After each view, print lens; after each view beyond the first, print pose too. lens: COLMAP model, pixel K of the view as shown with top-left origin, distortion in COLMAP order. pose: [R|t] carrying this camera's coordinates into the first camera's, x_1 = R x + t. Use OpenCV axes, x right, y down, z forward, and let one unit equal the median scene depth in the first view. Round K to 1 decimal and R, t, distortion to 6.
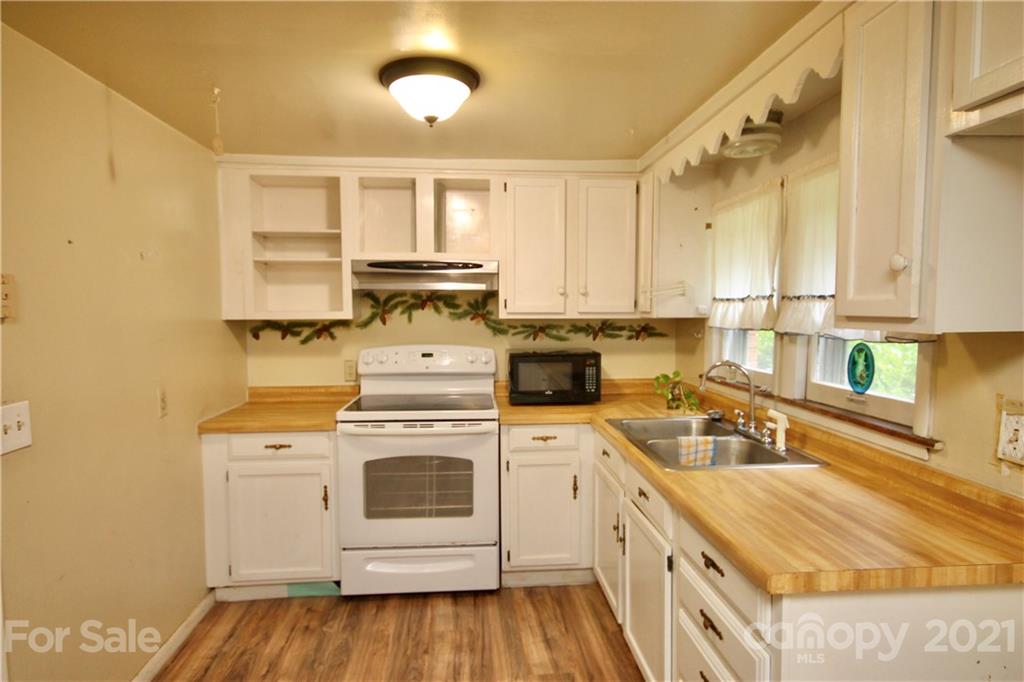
lens RADIAL K [[568.1, 0, 512.0], [0, 568.1, 341.0], [0, 0, 1]] dist [0.003772, 0.001415]
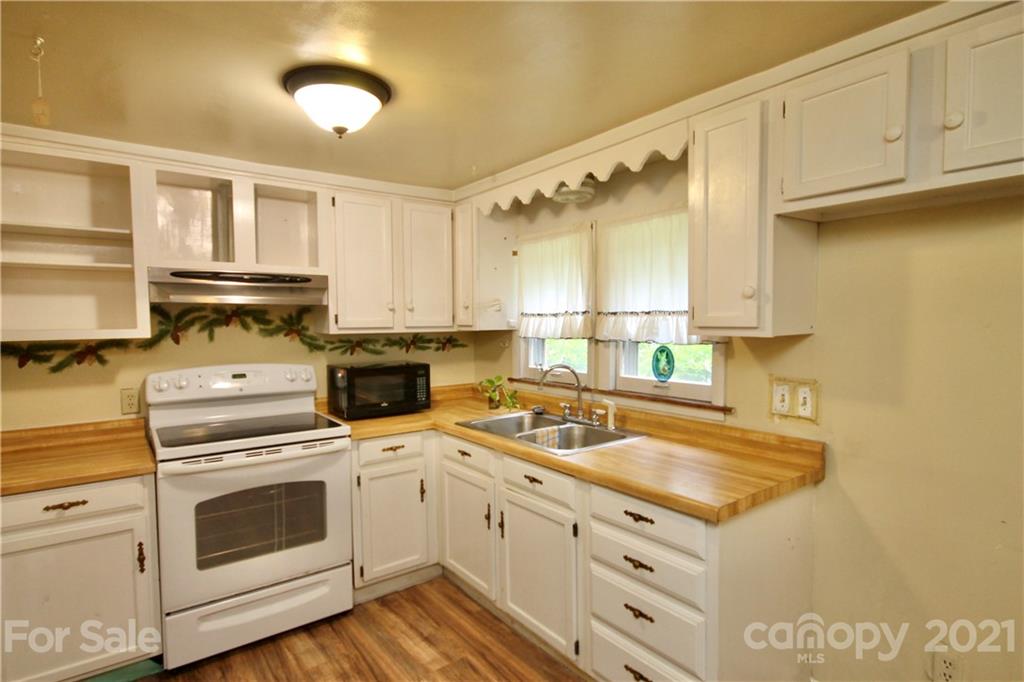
lens RADIAL K [[538.0, 0, 512.0], [0, 538.0, 341.0], [0, 0, 1]] dist [0.002117, -0.000033]
pose [[0.842387, -0.027246, 0.538184, -0.281543], [0.038943, 0.999188, -0.010371, -0.006106], [-0.537465, 0.029695, 0.842763, 0.050687]]
